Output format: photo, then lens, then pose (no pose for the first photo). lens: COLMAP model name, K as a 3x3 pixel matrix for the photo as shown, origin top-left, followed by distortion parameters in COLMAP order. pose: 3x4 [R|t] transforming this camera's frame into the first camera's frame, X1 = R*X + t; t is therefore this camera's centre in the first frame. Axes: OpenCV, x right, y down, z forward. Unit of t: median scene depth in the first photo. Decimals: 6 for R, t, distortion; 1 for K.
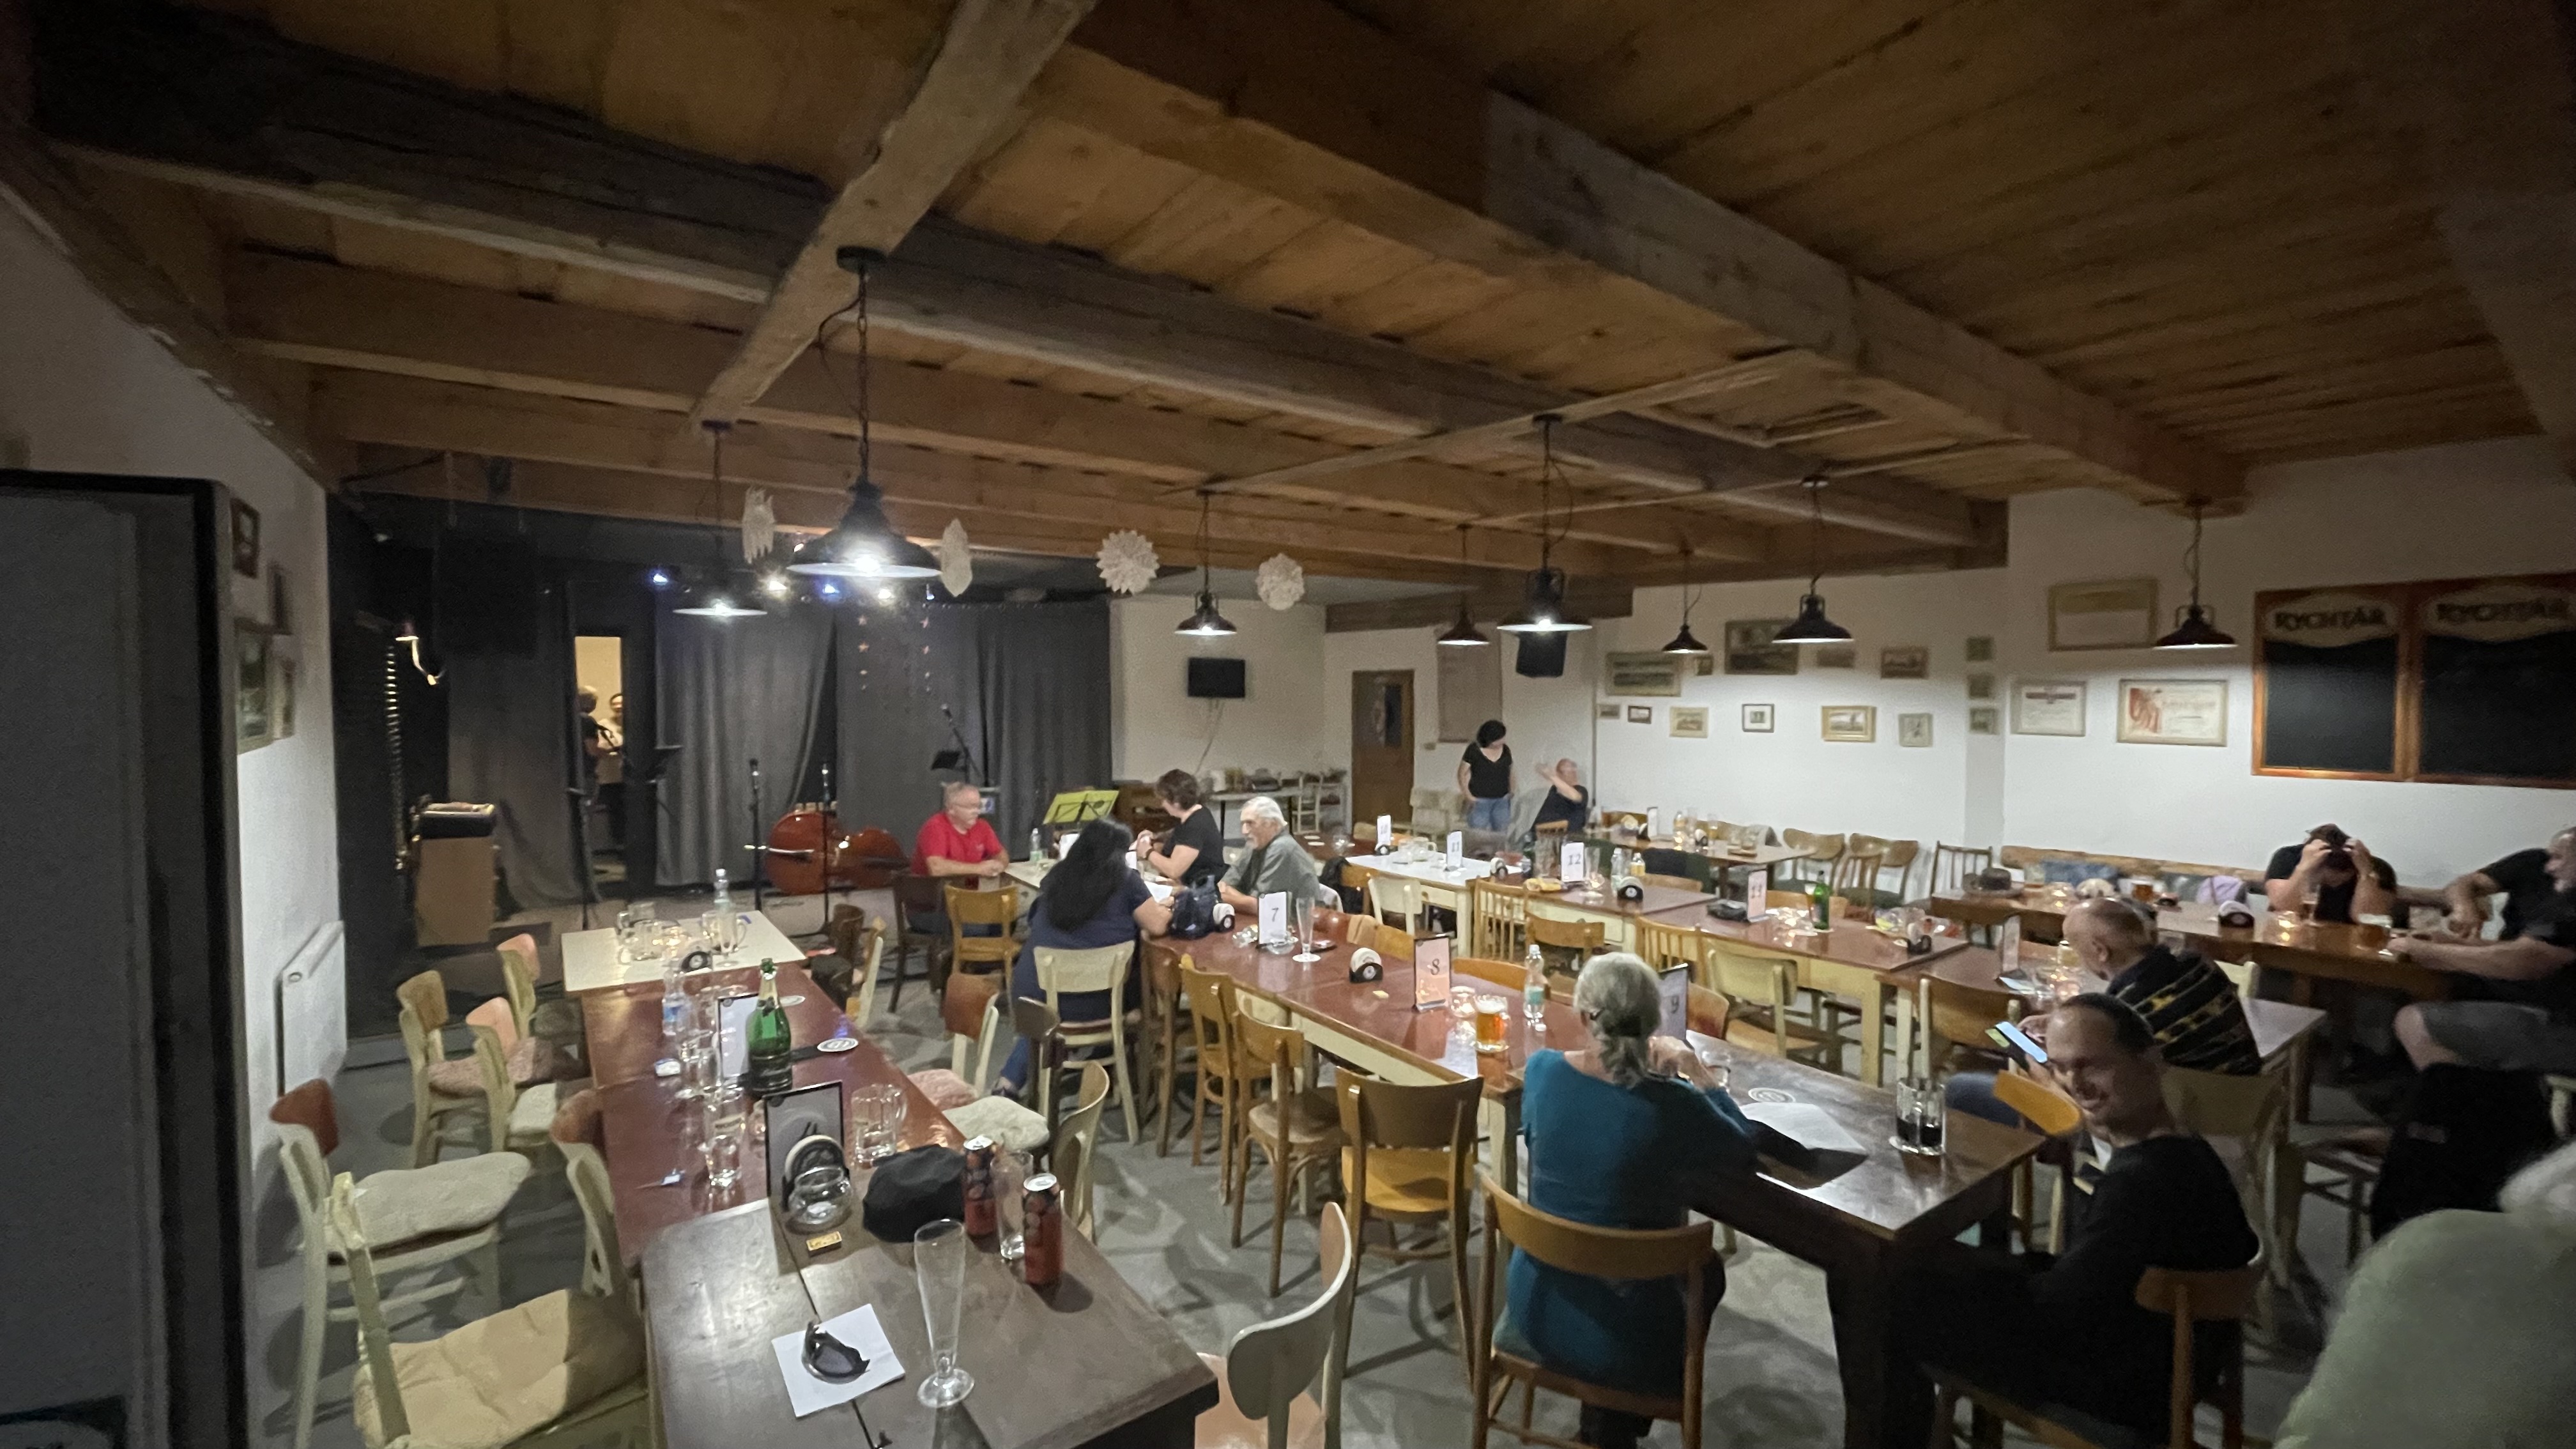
lens RADIAL K [[1026.2, 0, 1287.8], [0, 1026.2, 719.5], [0, 0, 1]] dist [-0.005766, -0.000052]
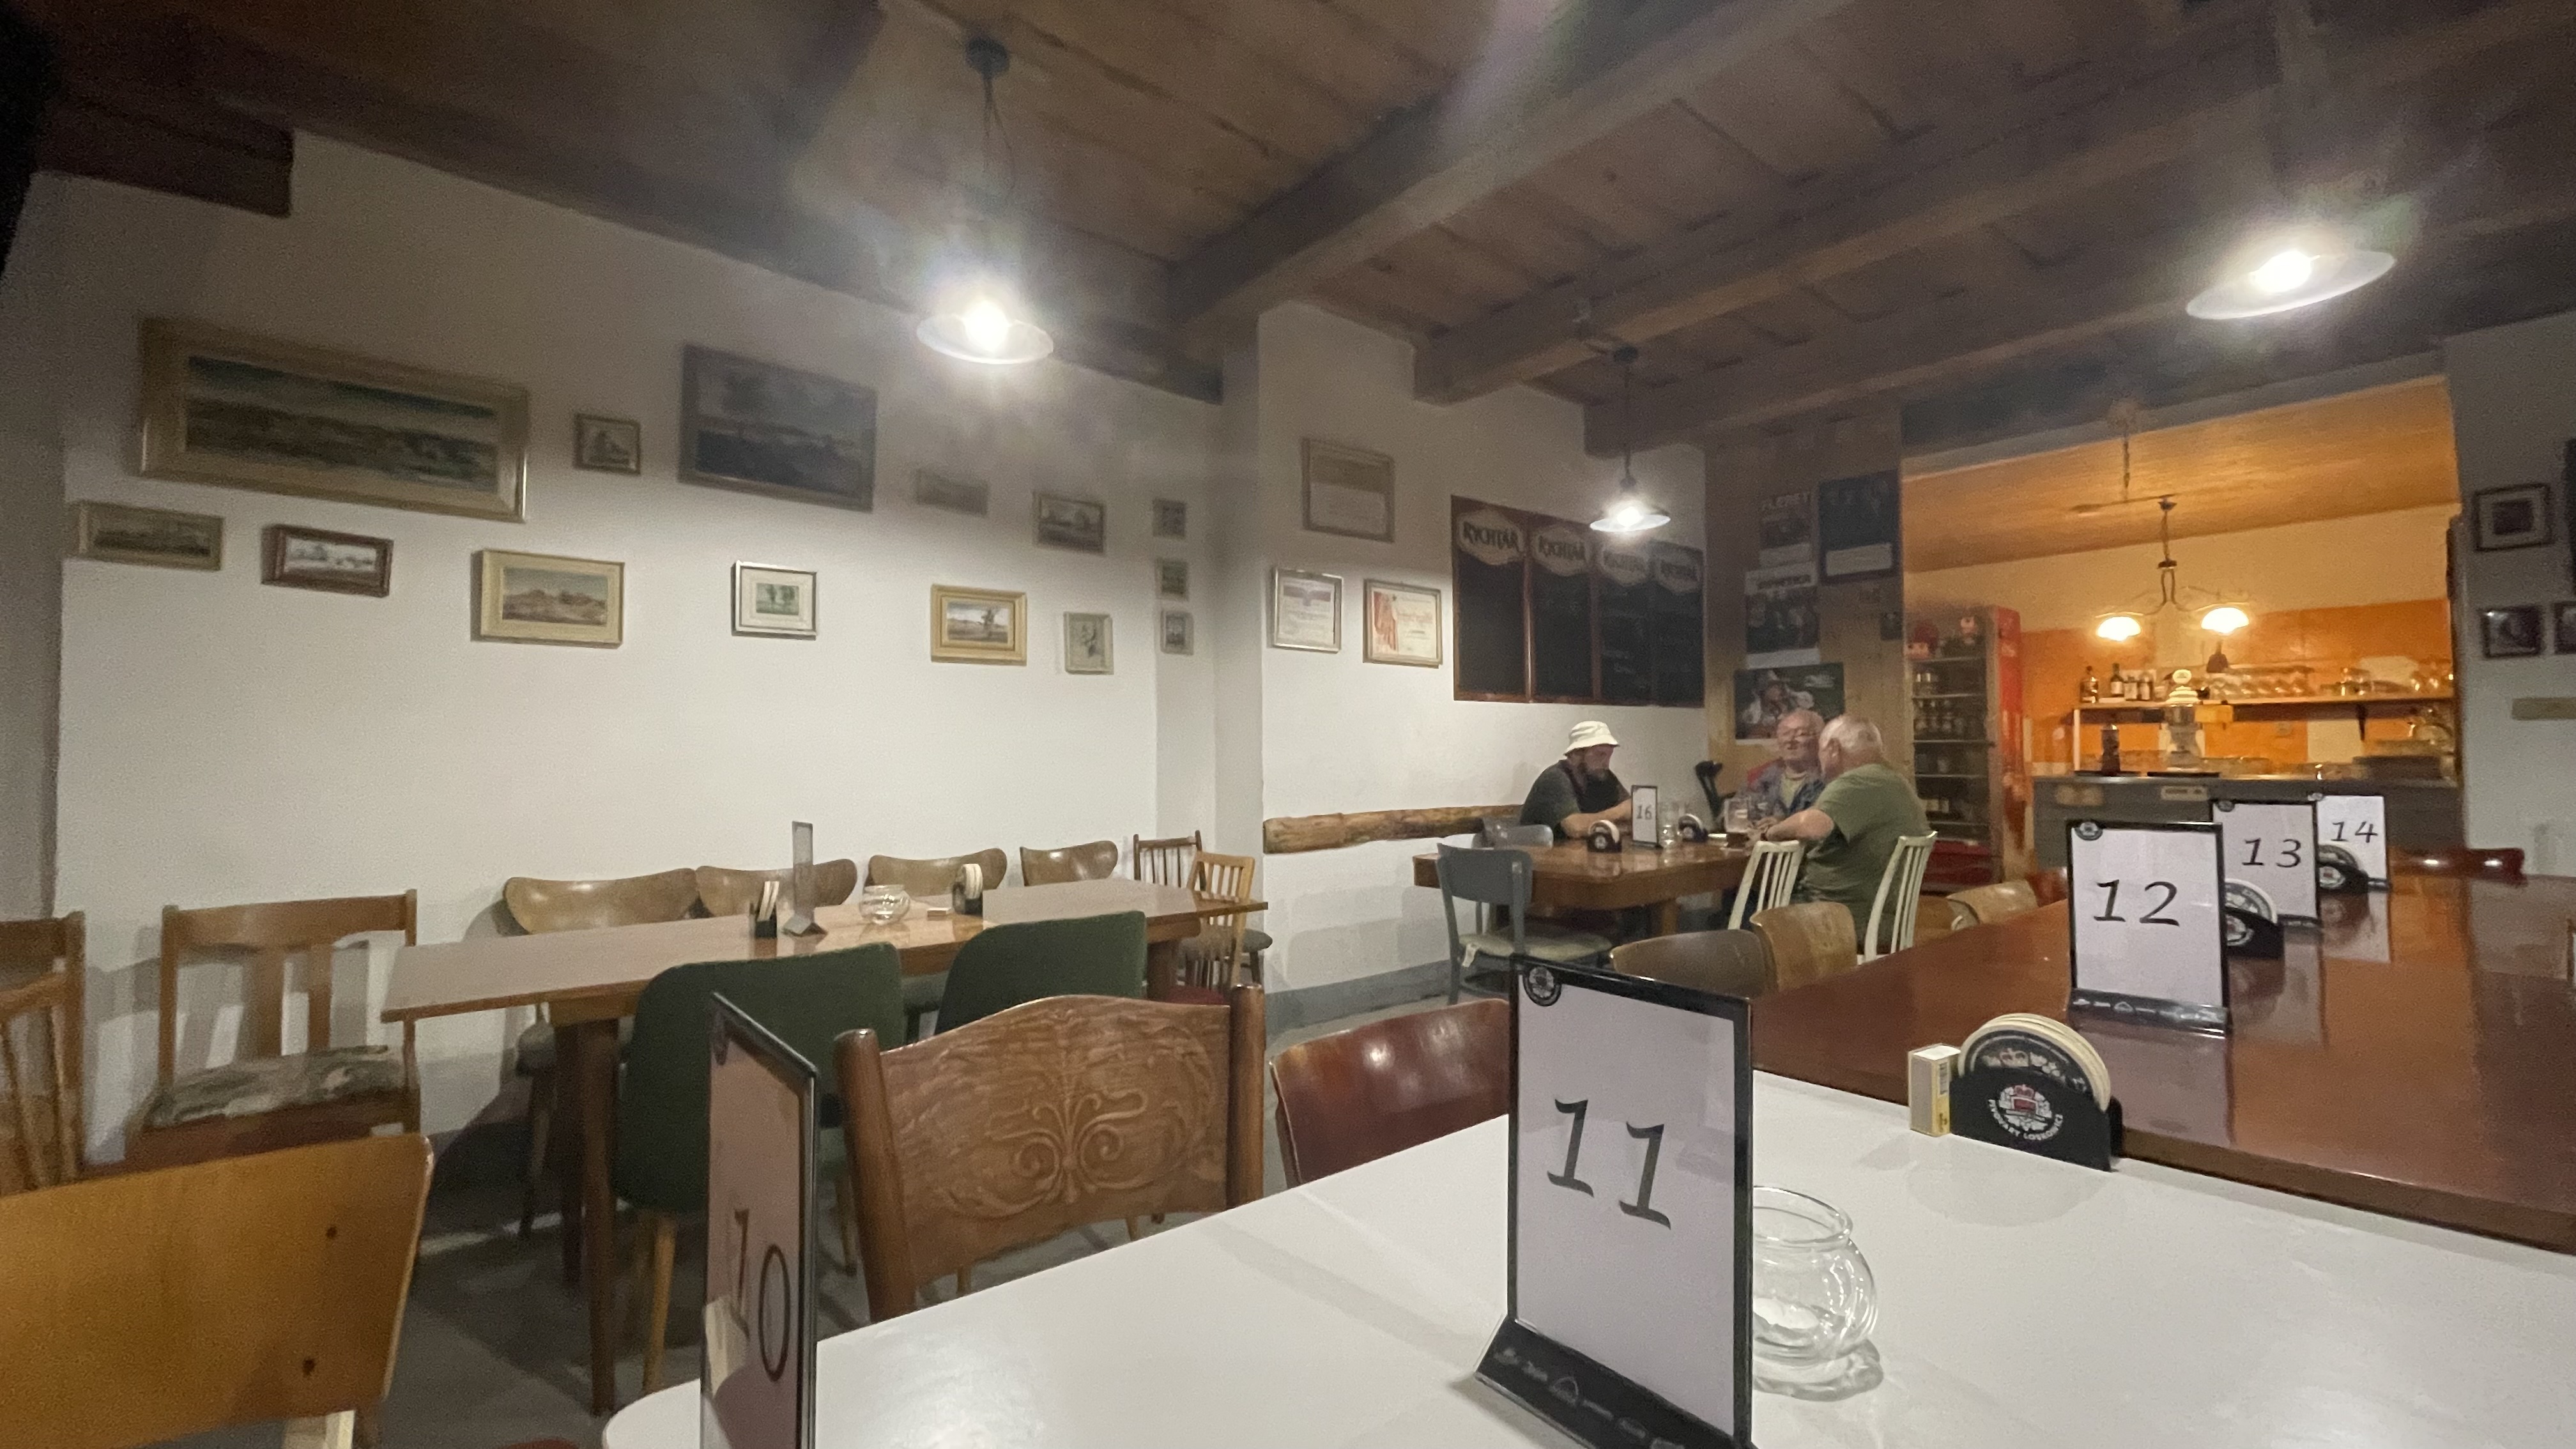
lens RADIAL K [[1026.2, 0, 1286.3], [0, 1026.2, 722.9], [0, 0, 1]] dist [-0.005766, -0.000052]
pose [[-0.069299, 0.032217, 0.997076, 0.046767], [0.038136, 0.998833, -0.029623, 0.075935], [-0.996867, 0.035971, -0.070447, 0.954446]]
